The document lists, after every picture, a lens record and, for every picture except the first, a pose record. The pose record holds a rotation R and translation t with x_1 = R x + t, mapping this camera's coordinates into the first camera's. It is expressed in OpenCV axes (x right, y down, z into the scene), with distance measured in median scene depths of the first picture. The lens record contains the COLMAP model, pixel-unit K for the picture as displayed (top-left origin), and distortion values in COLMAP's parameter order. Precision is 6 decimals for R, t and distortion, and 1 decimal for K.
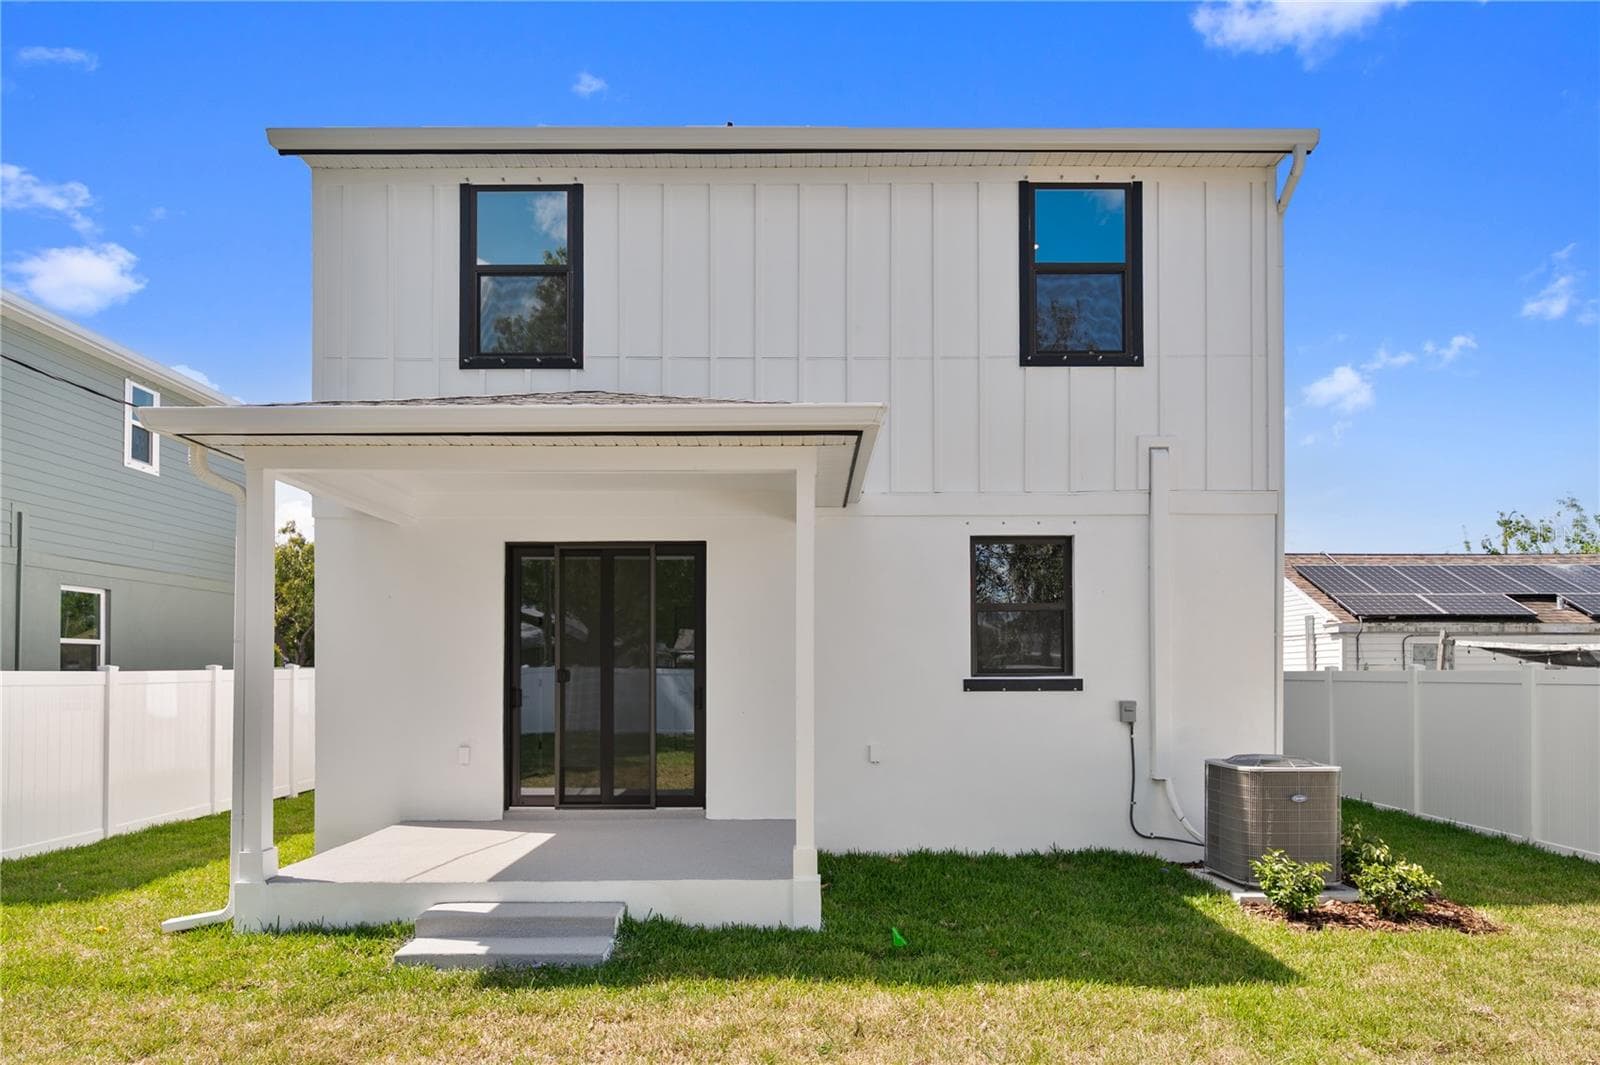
lens RADIAL K [[1062.1, 0, 805.4], [0, 1062.1, 675.9], [0, 0, 1]] dist [-0.002633, 0.000984]
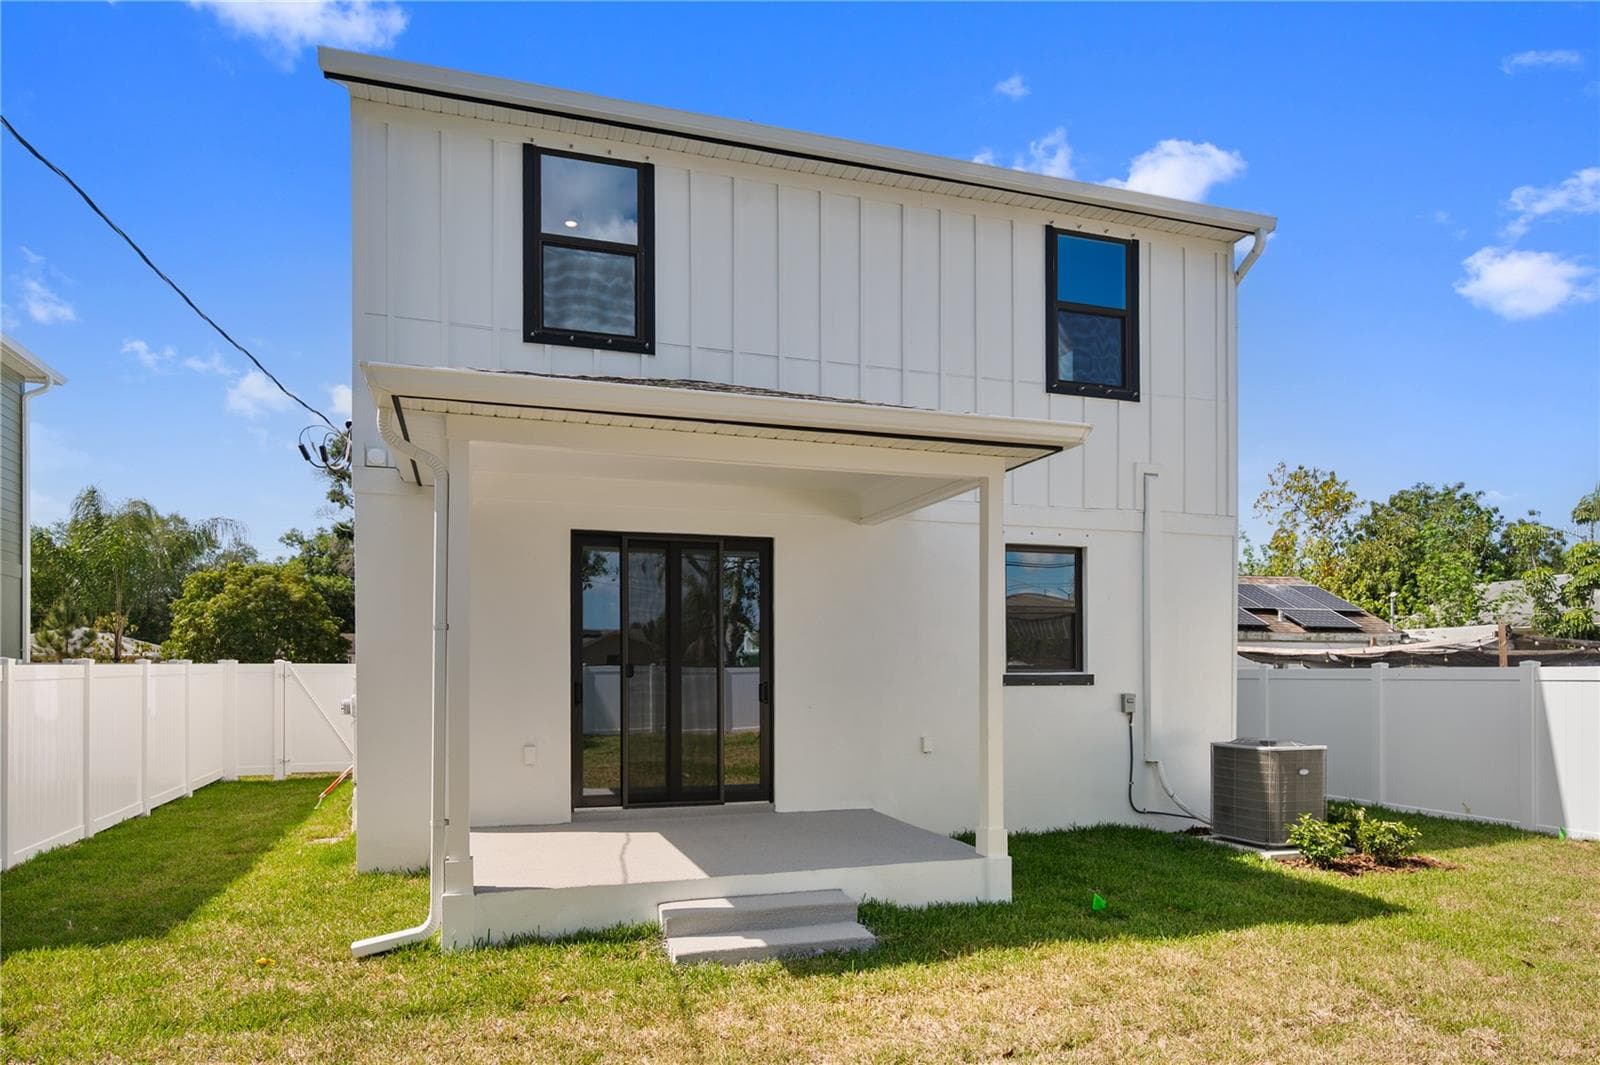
lens RADIAL K [[1073.1, 0, 802.9], [0, 1073.1, 685.4], [0, 0, 1]] dist [-0.002566, 0.000681]
pose [[0.943200, -0.001830, 0.332219, -0.409735], [-0.000196, 0.999982, 0.006063, 0.007418], [-0.332224, -0.005784, 0.943183, 0.026487]]
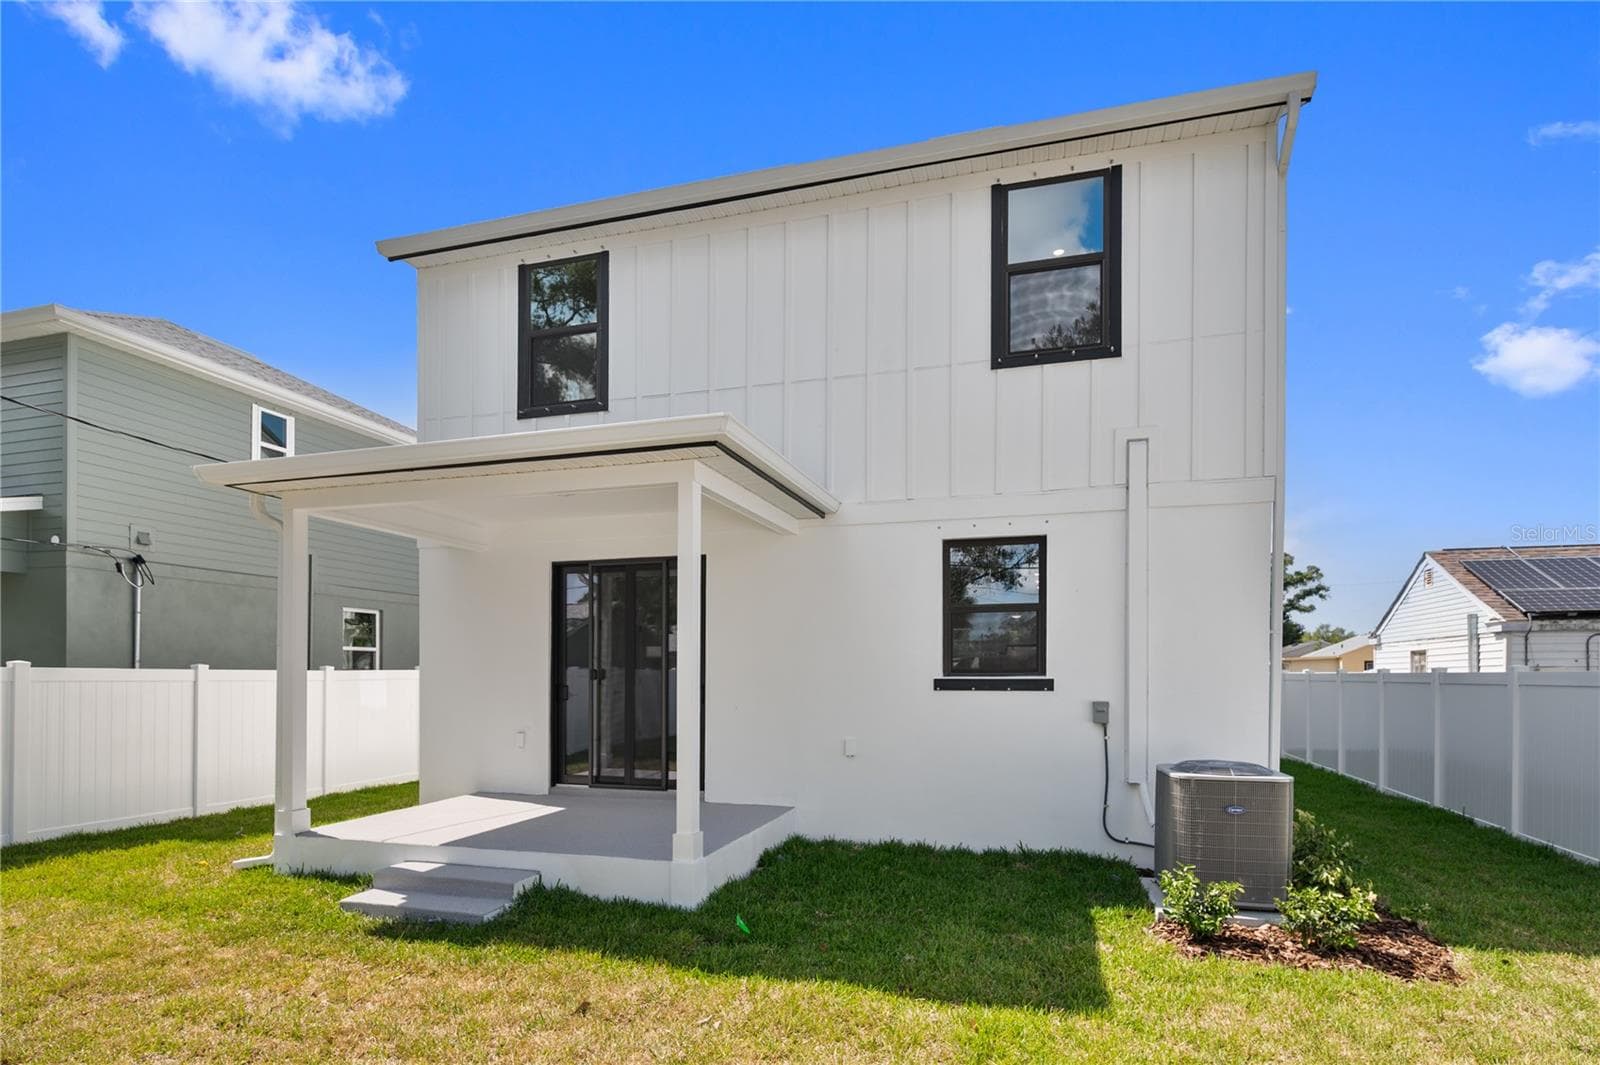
lens RADIAL K [[896.6, 0, 784.2], [0, 896.6, 688.5], [0, 0, 1]] dist [-0.001038, -0.000156]
pose [[0.950403, 0.007746, -0.310924, 0.282472], [-0.004007, 0.999912, 0.012663, 0.002170], [0.310995, -0.010790, 0.950350, 0.123557]]
